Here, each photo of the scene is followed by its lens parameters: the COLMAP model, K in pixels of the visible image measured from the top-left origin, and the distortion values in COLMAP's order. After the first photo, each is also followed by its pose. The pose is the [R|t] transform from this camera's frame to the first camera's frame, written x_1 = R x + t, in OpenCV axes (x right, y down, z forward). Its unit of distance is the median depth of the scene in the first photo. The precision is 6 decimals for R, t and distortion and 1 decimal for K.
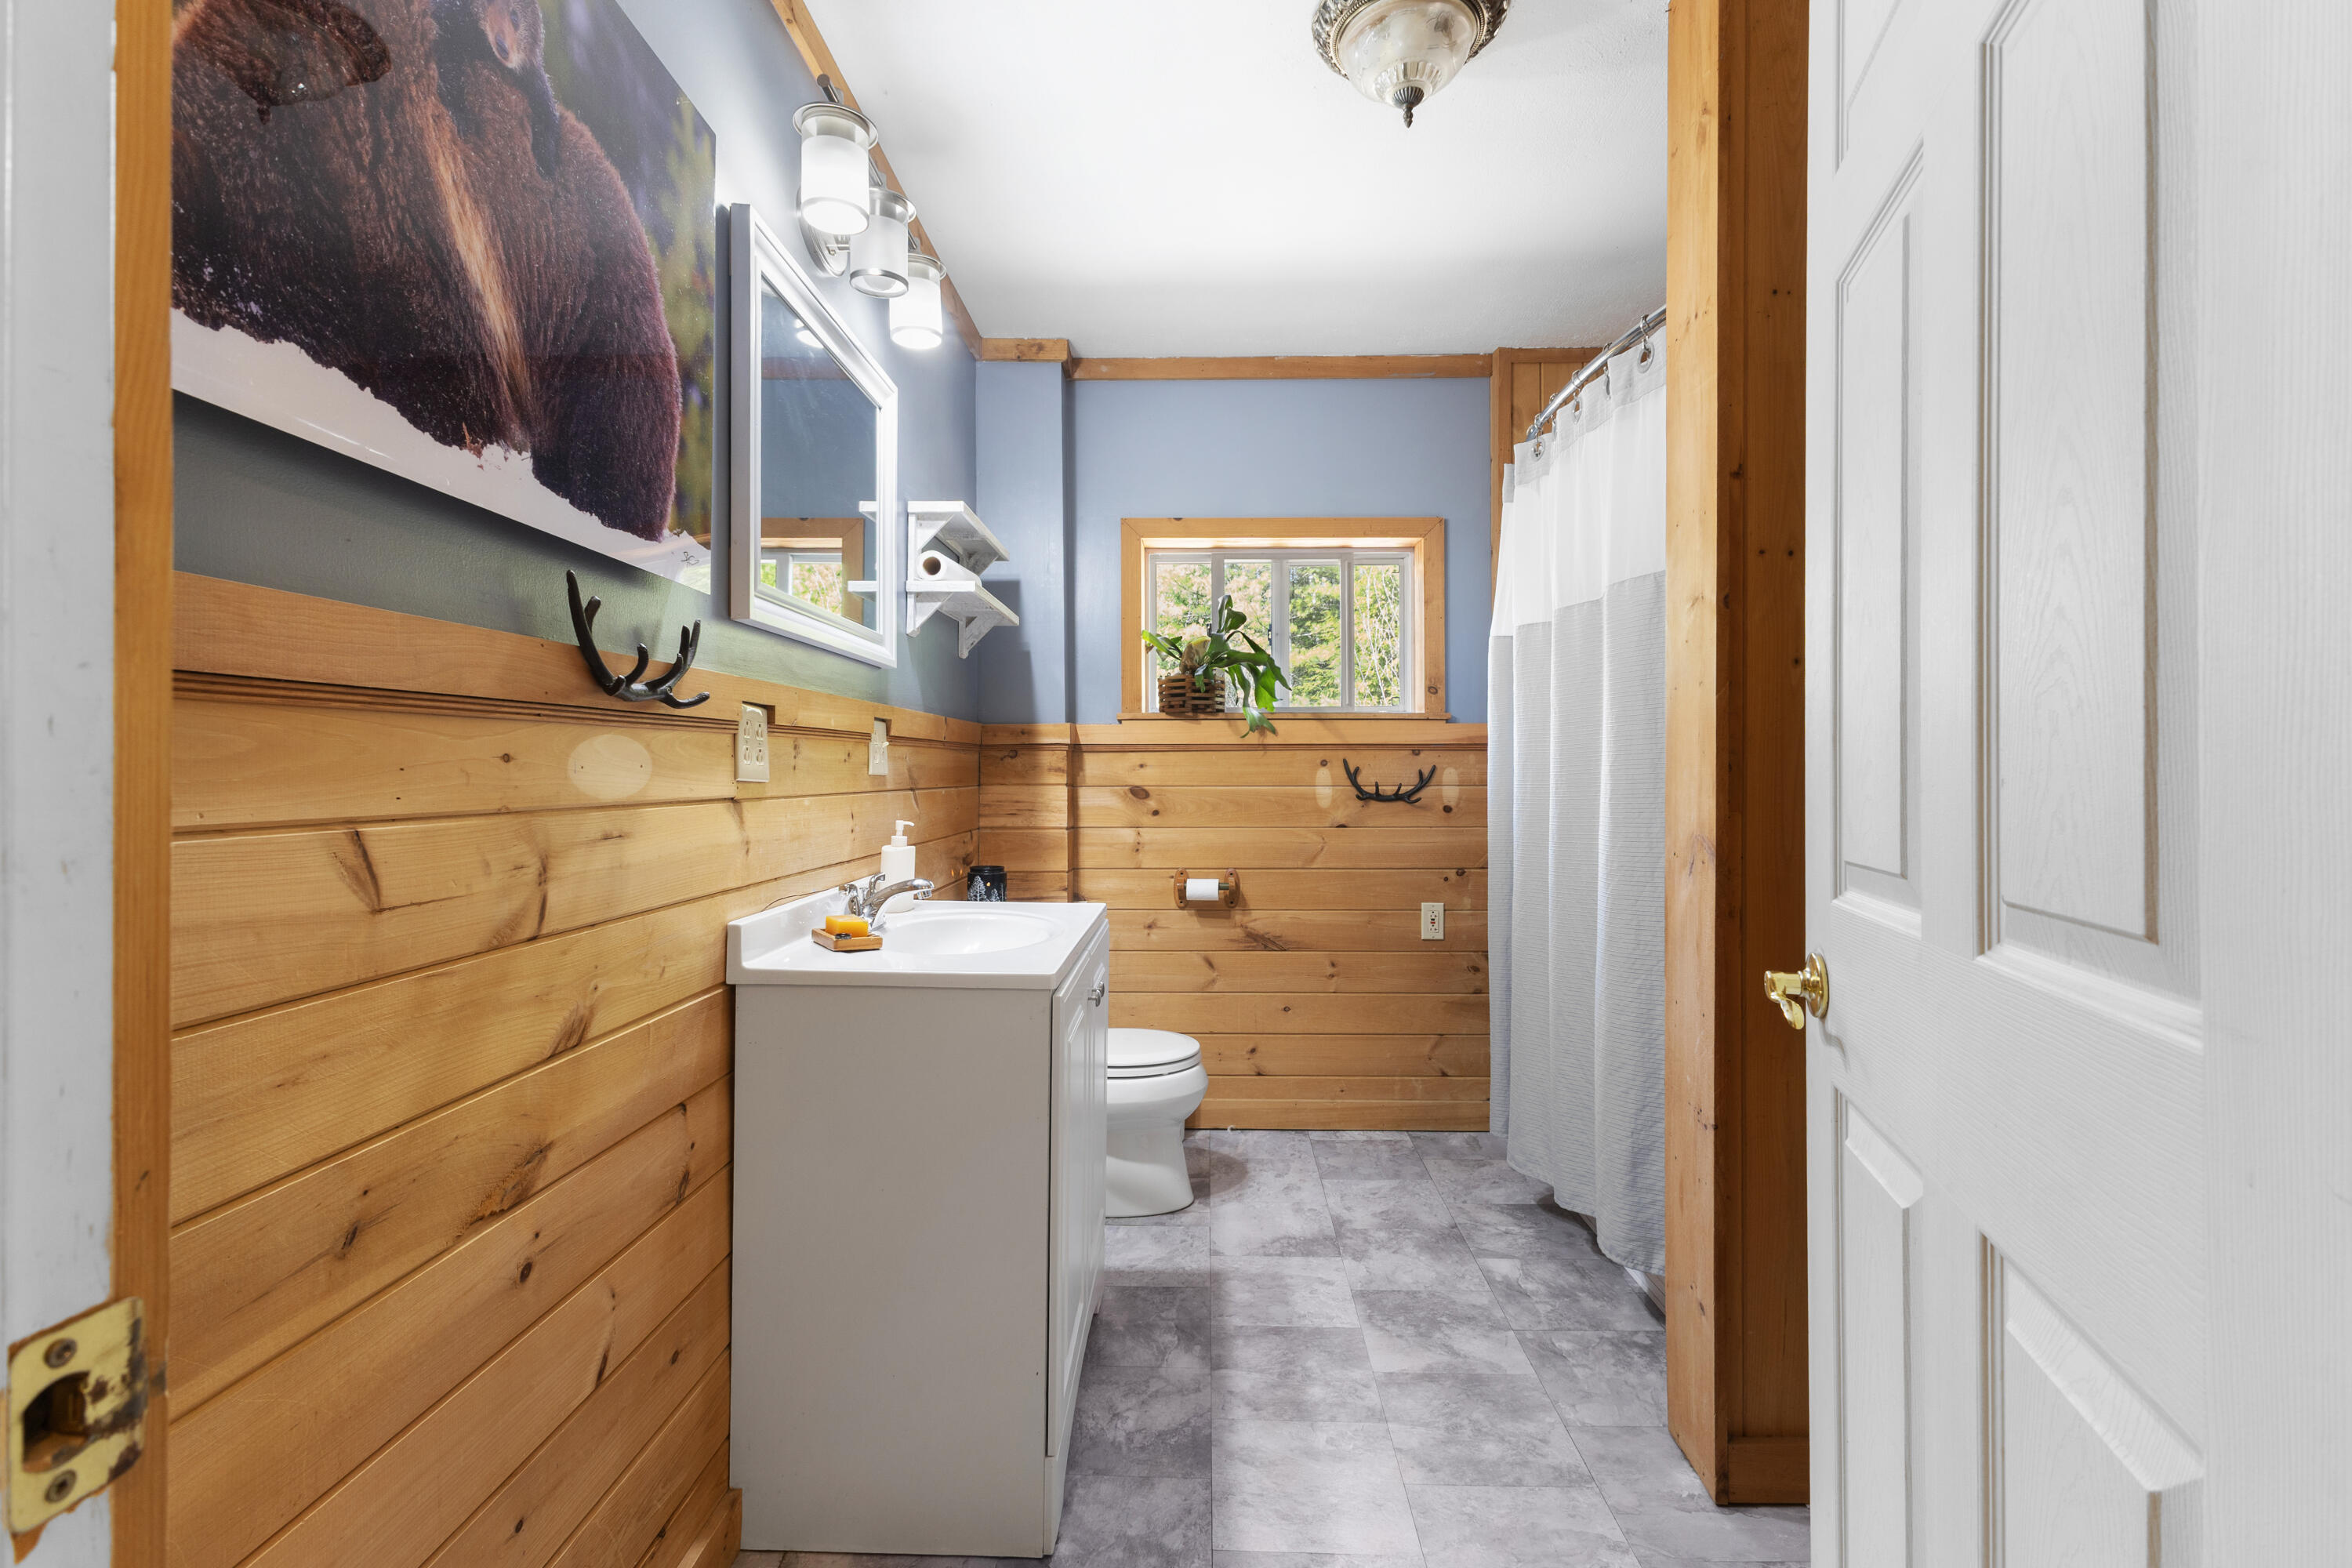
lens RADIAL K [[1024.7, 0, 1181.7], [0, 1024.7, 744.0], [0, 0, 1]] dist [-0.000620, 0.000316]
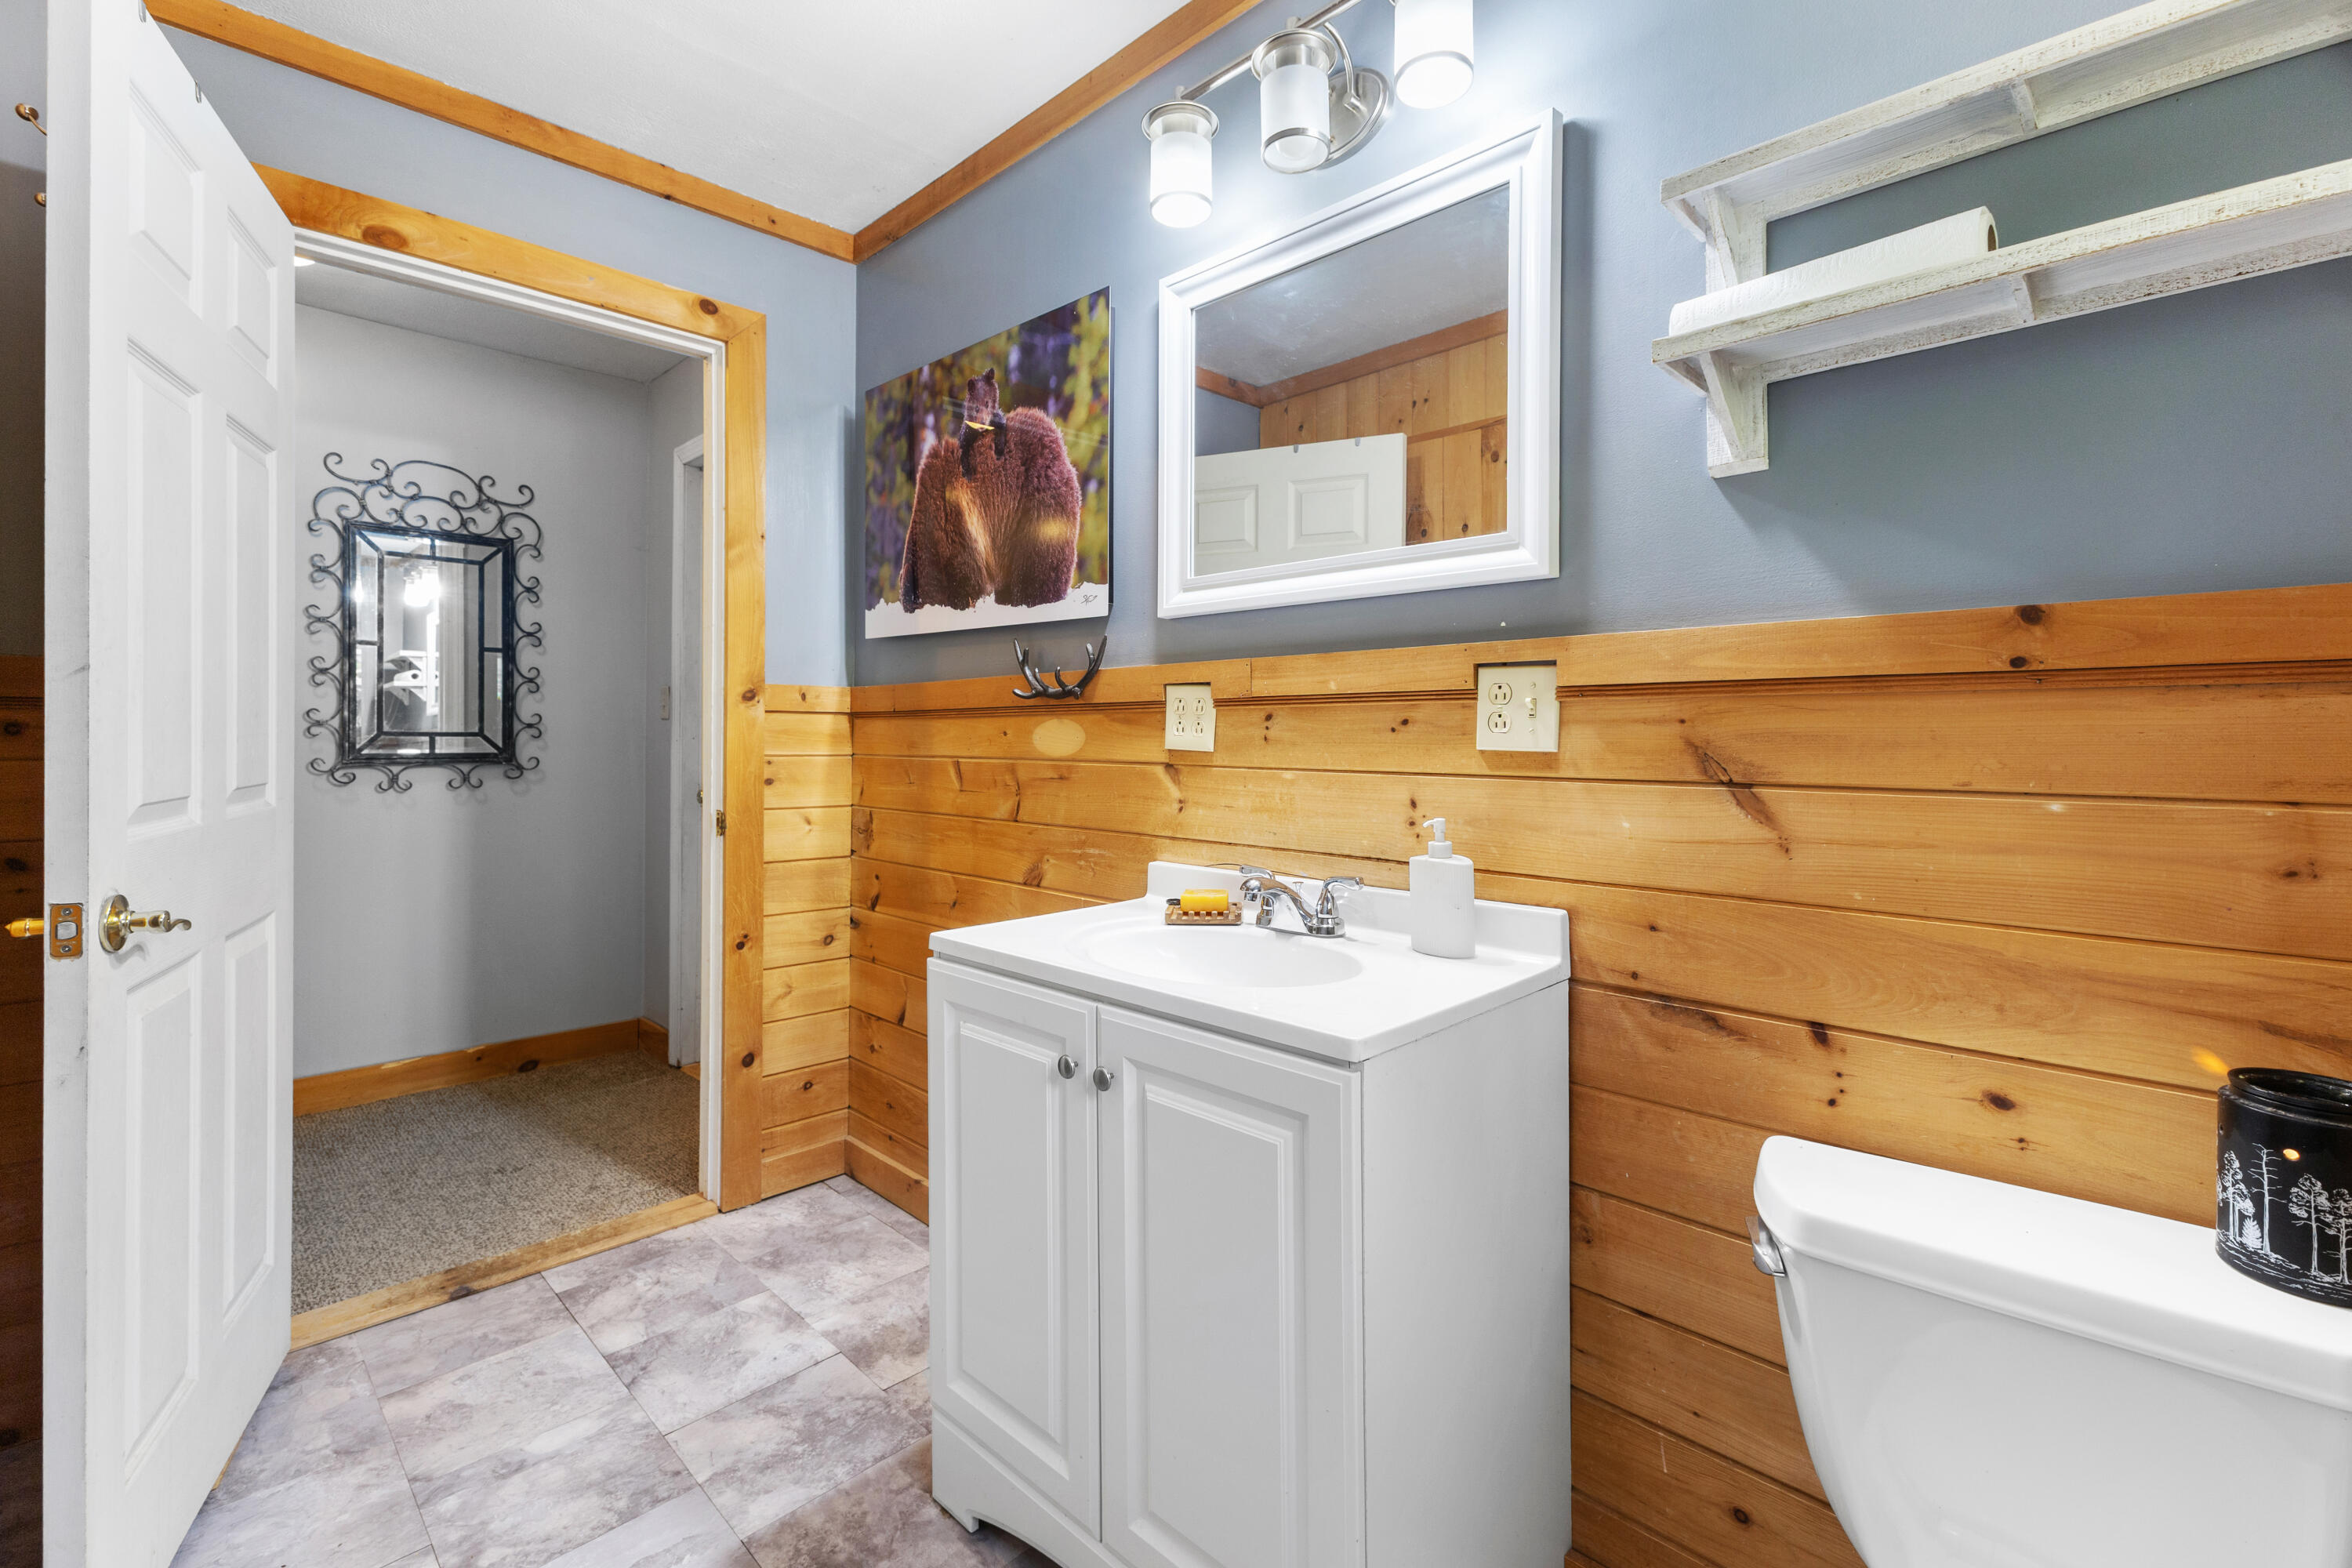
lens RADIAL K [[1024.7, 0, 1181.7], [0, 1024.7, 744.0], [0, 0, 1]] dist [-0.000620, 0.000316]
pose [[-0.684184, -0.008585, -0.729259, 0.606260], [0.007494, 0.999795, -0.018800, 0.071293], [0.729271, -0.018328, -0.683979, 2.502297]]
